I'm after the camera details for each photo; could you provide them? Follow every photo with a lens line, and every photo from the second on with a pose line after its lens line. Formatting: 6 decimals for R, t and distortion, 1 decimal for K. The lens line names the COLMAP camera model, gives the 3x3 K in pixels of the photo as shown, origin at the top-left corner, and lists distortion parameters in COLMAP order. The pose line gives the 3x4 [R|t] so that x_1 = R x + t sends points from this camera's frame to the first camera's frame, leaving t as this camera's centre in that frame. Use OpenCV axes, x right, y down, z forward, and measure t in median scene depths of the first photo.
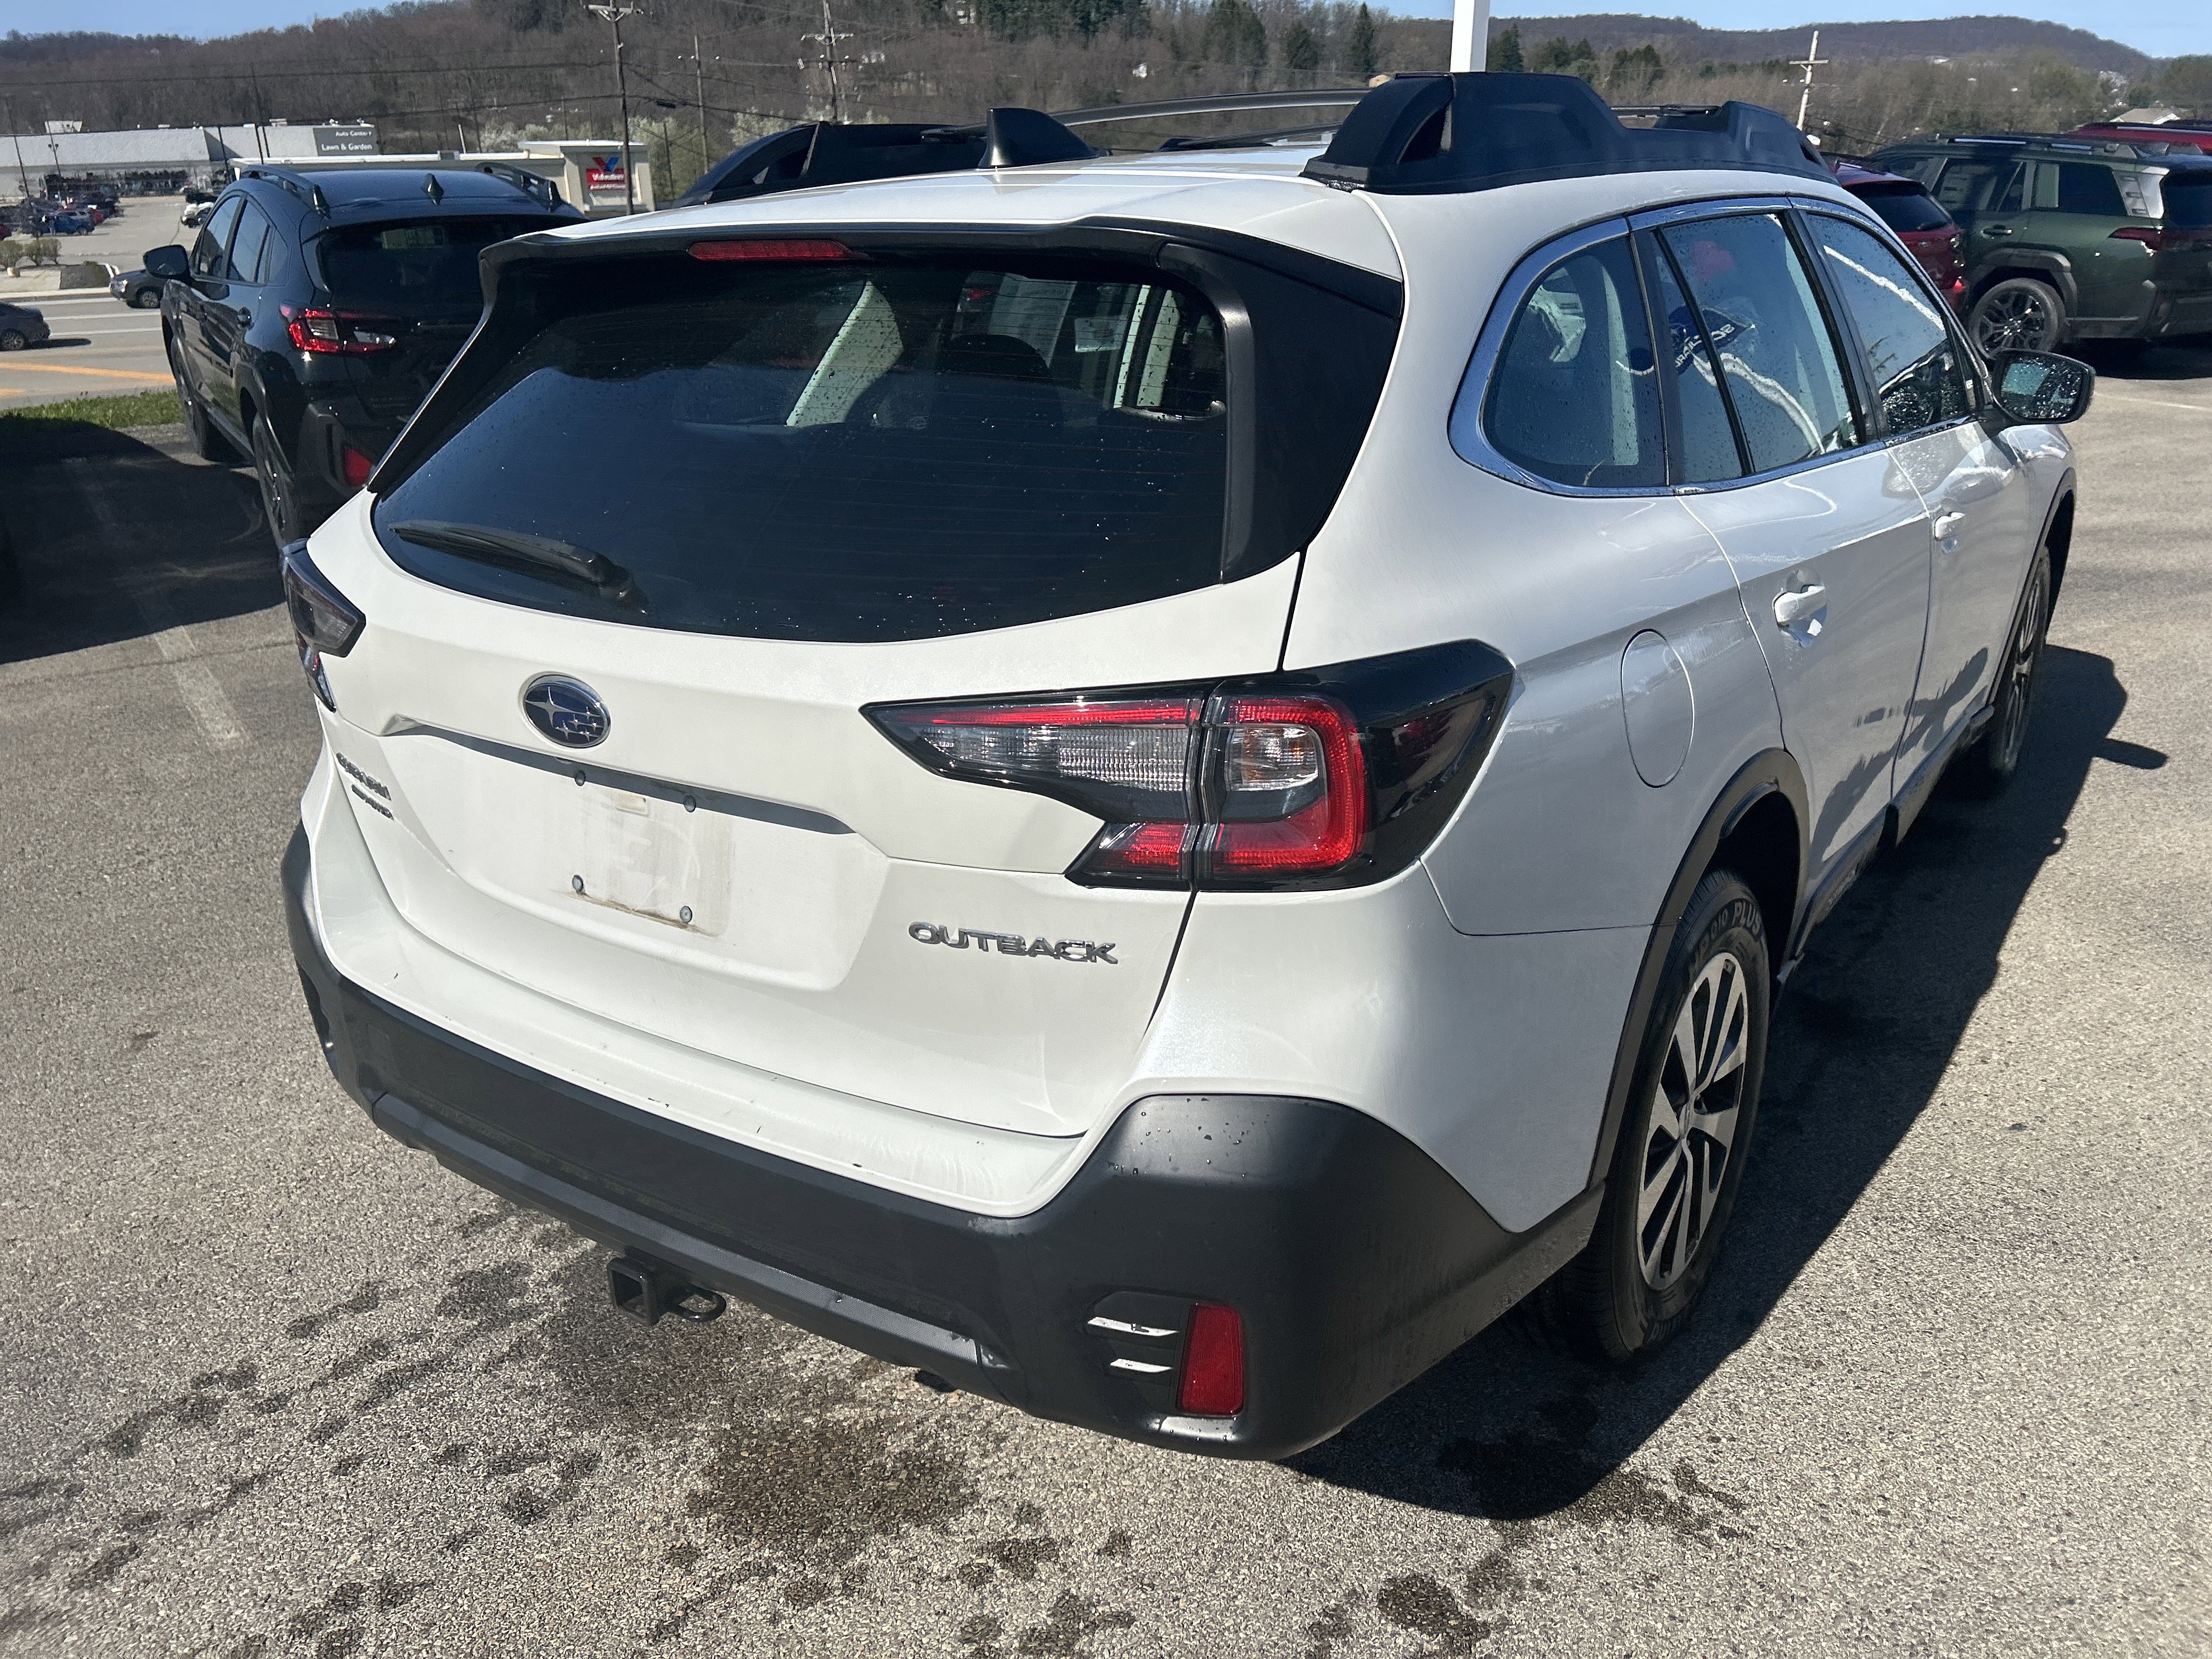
lens RADIAL K [[1679.7, 0, 1118.2], [0, 1679.7, 825.8], [0, 0, 1]] dist [0.056192, -0.060303]
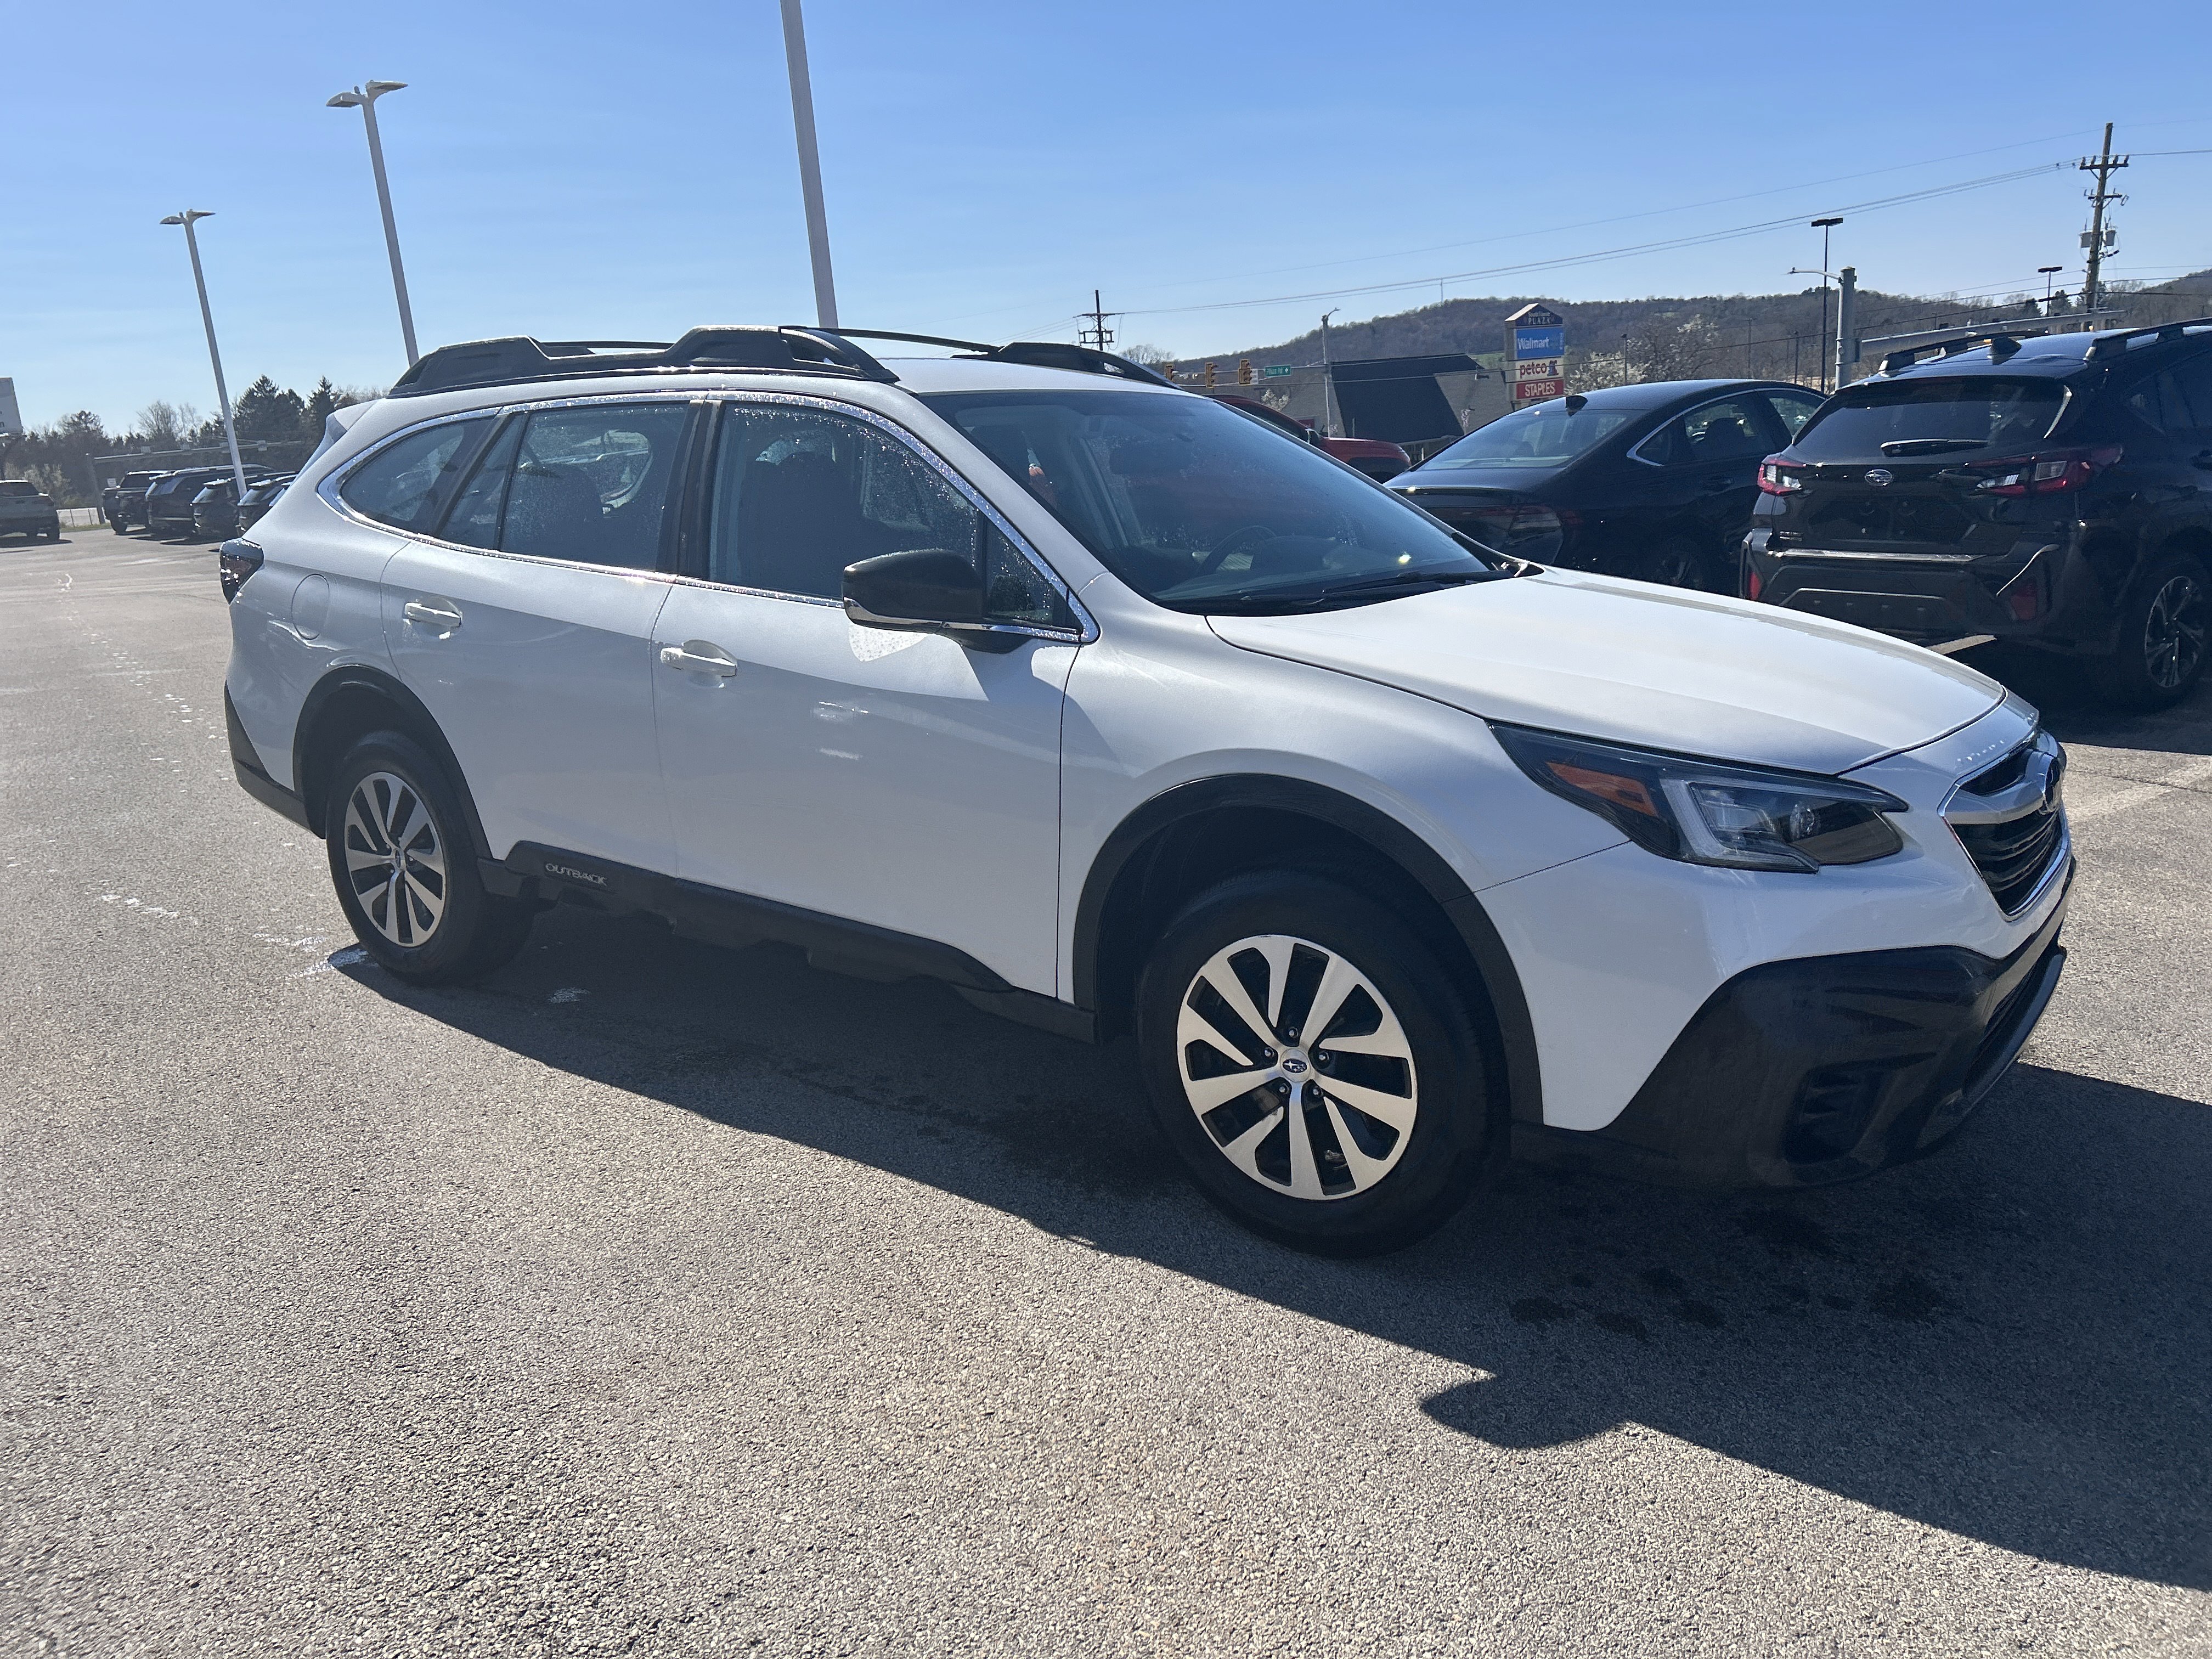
lens RADIAL K [[1679.7, 0, 1126.4], [0, 1679.7, 818.9], [0, 0, 1]] dist [0.056192, -0.060303]
pose [[-0.024014, 0.249814, -0.967996, 2.165323], [-0.323714, 0.914165, 0.243952, -0.607176], [0.945850, 0.319212, 0.058915, 1.653062]]
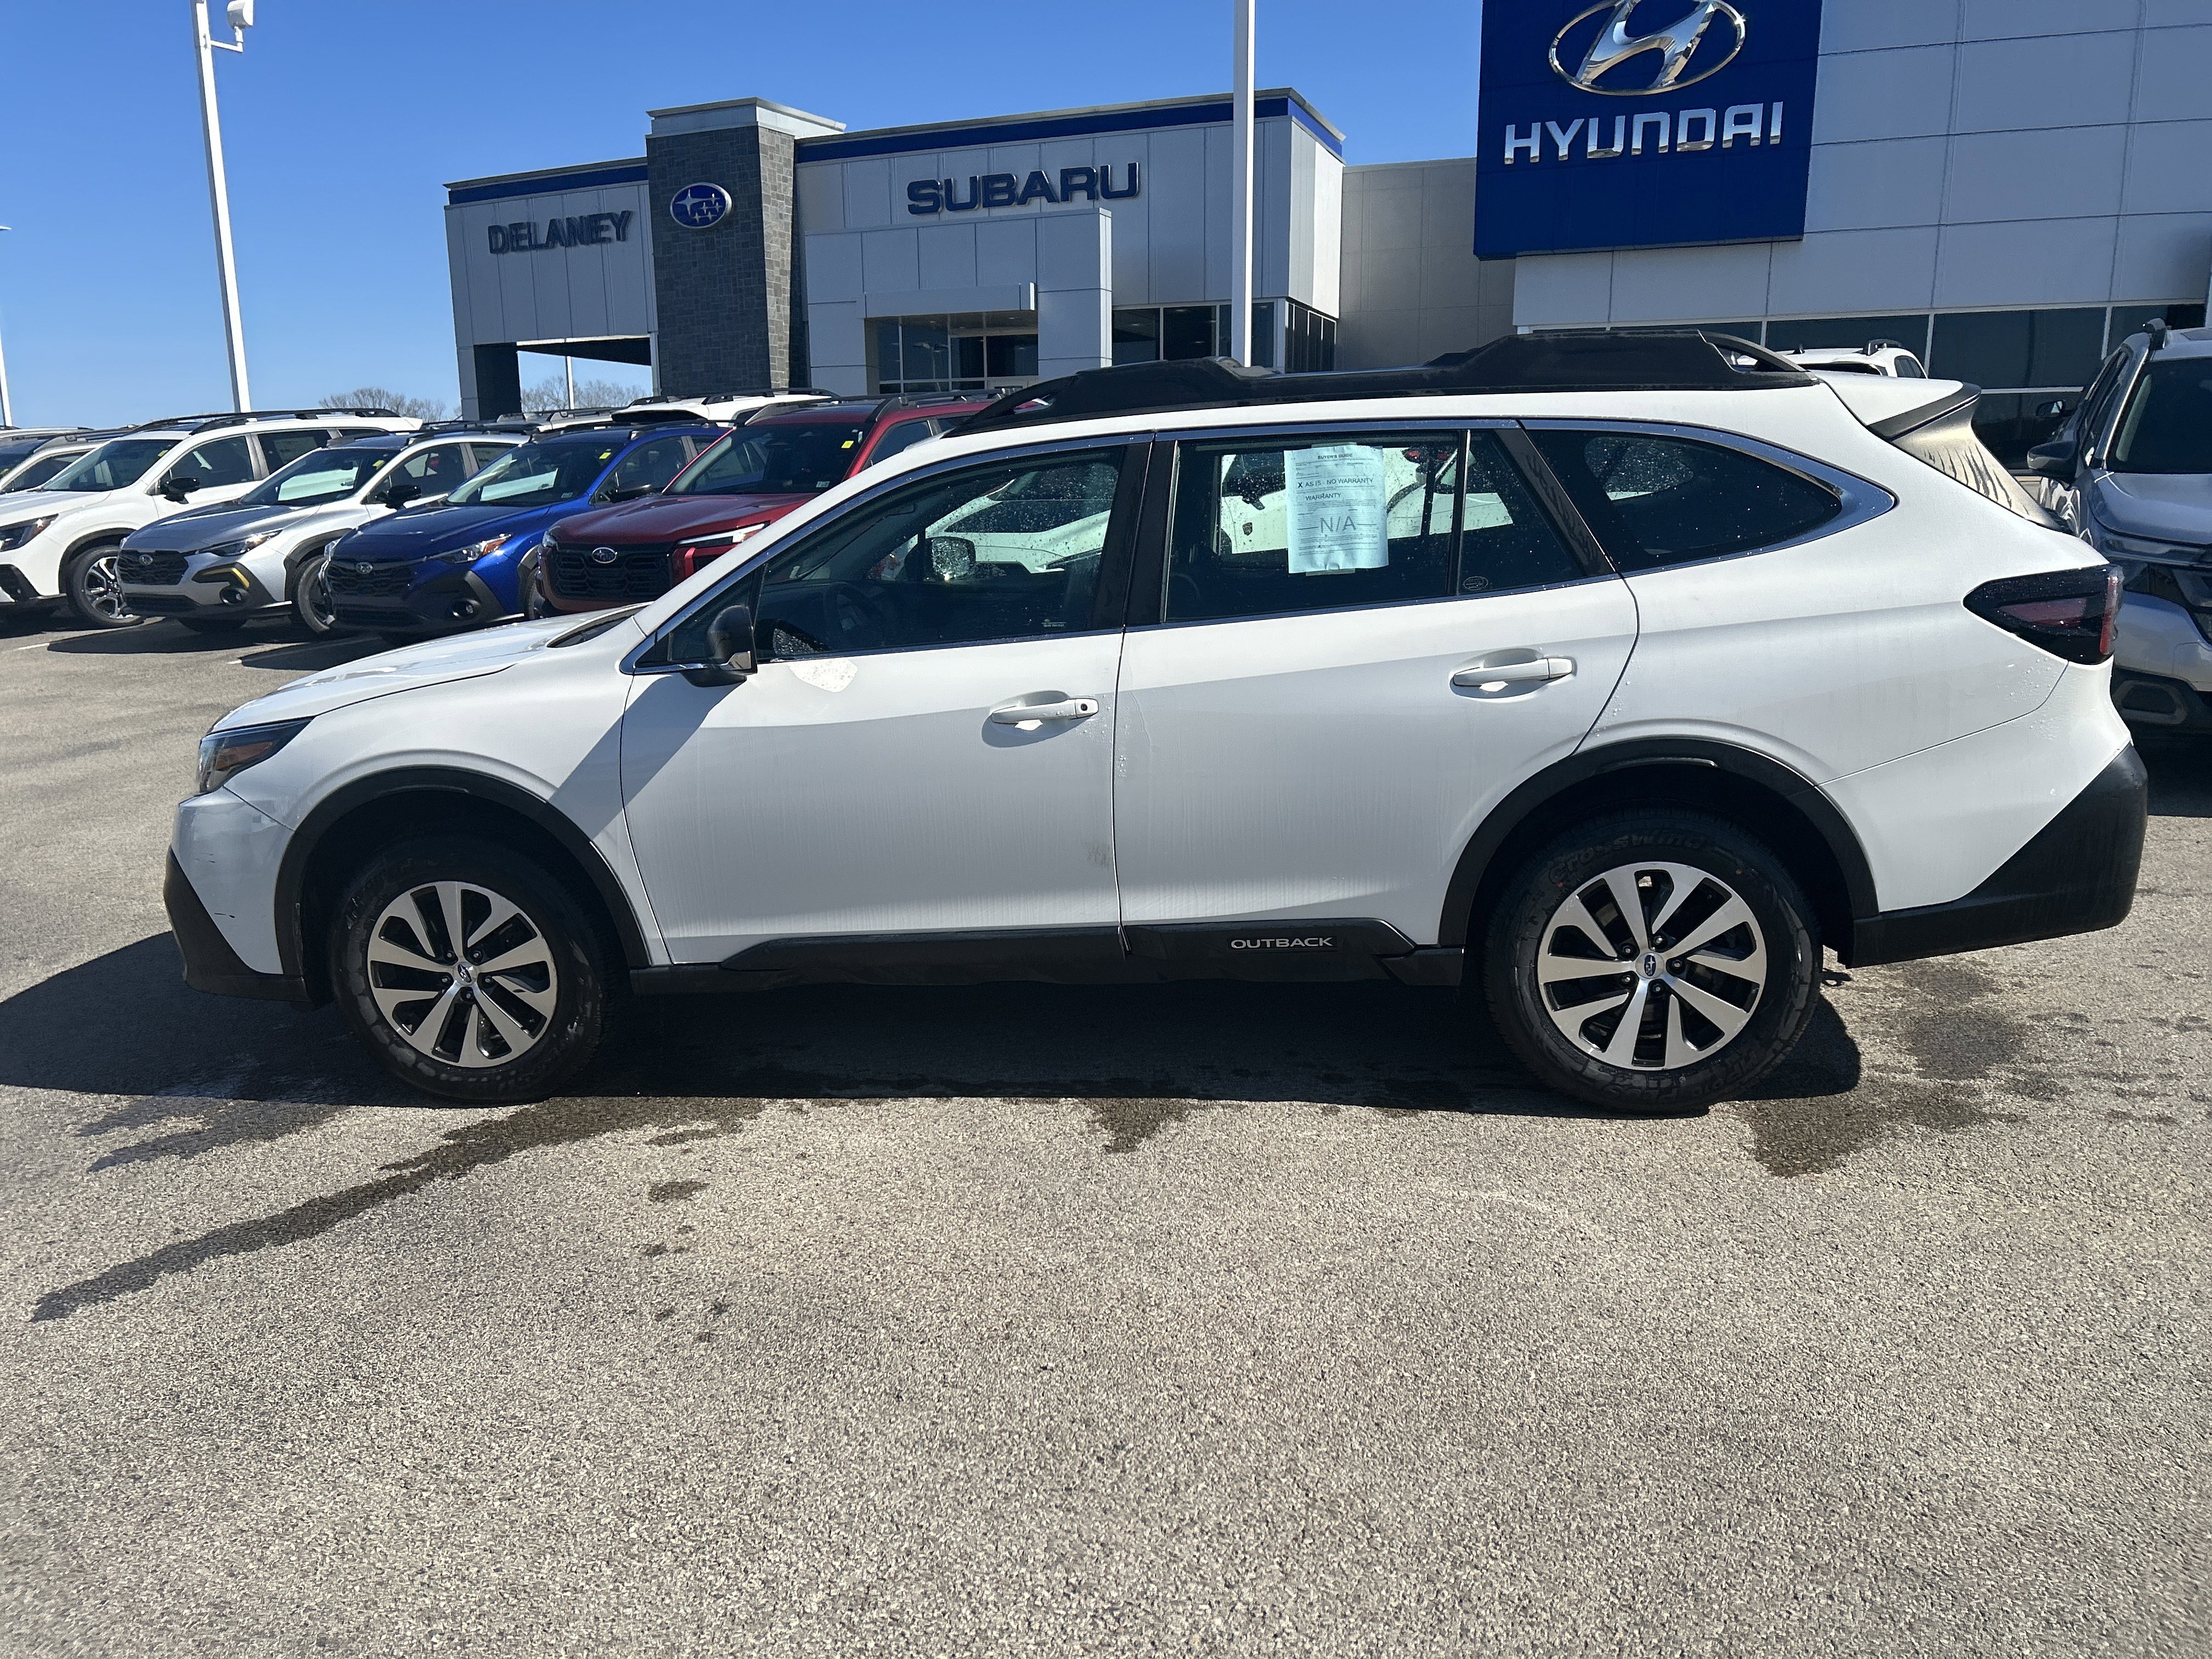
lens RADIAL K [[1679.7, 0, 1111.8], [0, 1679.7, 829.0], [0, 0, 1]] dist [0.056192, -0.060303]
pose [[-0.451159, -0.165424, 0.876978, -1.408790], [0.363562, 0.863365, 0.349890, -0.795726], [-0.815032, 0.476692, -0.329373, 2.266870]]
